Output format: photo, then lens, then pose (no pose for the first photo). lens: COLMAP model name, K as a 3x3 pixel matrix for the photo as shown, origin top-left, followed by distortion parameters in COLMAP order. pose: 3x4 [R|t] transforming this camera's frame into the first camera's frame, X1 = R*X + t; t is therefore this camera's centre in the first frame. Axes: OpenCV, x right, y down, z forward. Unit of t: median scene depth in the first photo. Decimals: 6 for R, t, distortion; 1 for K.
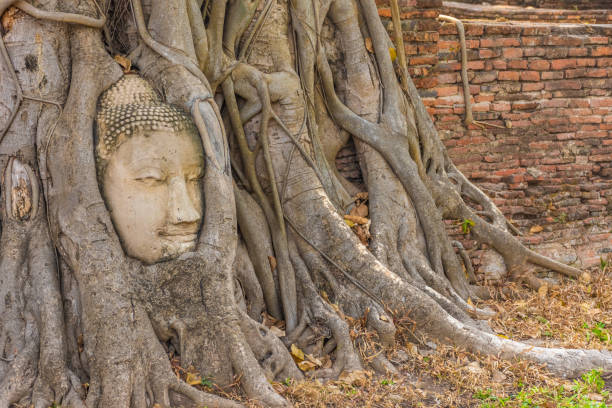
lens RADIAL K [[1440.1, 0, 306.0], [0, 1440.1, 204.0], [0, 0, 1]] dist [-0.050193, 0.024760]
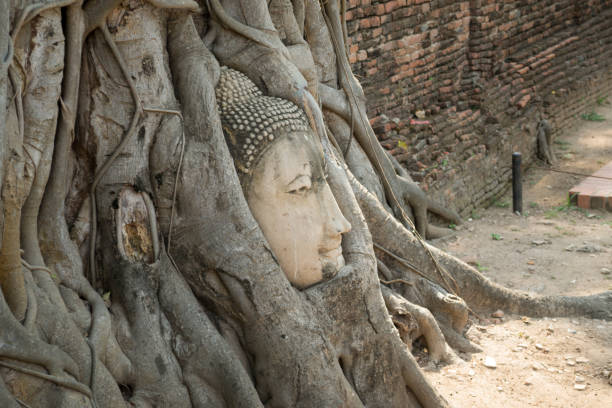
lens RADIAL K [[1329.3, 0, 306.0], [0, 1329.3, 204.0], [0, 0, 1]] dist [0.011996, -0.073278]
pose [[0.862278, -0.150051, 0.483696, -0.472925], [0.117437, 0.988308, 0.097238, -0.082139], [-0.492631, -0.027042, 0.869818, 0.314123]]
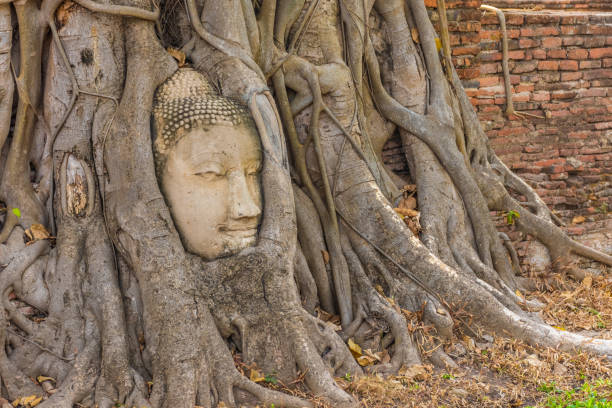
lens RADIAL K [[1440.1, 0, 306.0], [0, 1440.1, 204.0], [0, 0, 1]] dist [-0.050193, 0.024760]
pose [[0.999847, -0.011798, 0.012930, -0.054329], [0.011728, 0.999916, 0.005449, -0.001166], [-0.012994, -0.005296, 0.999902, 0.013348]]
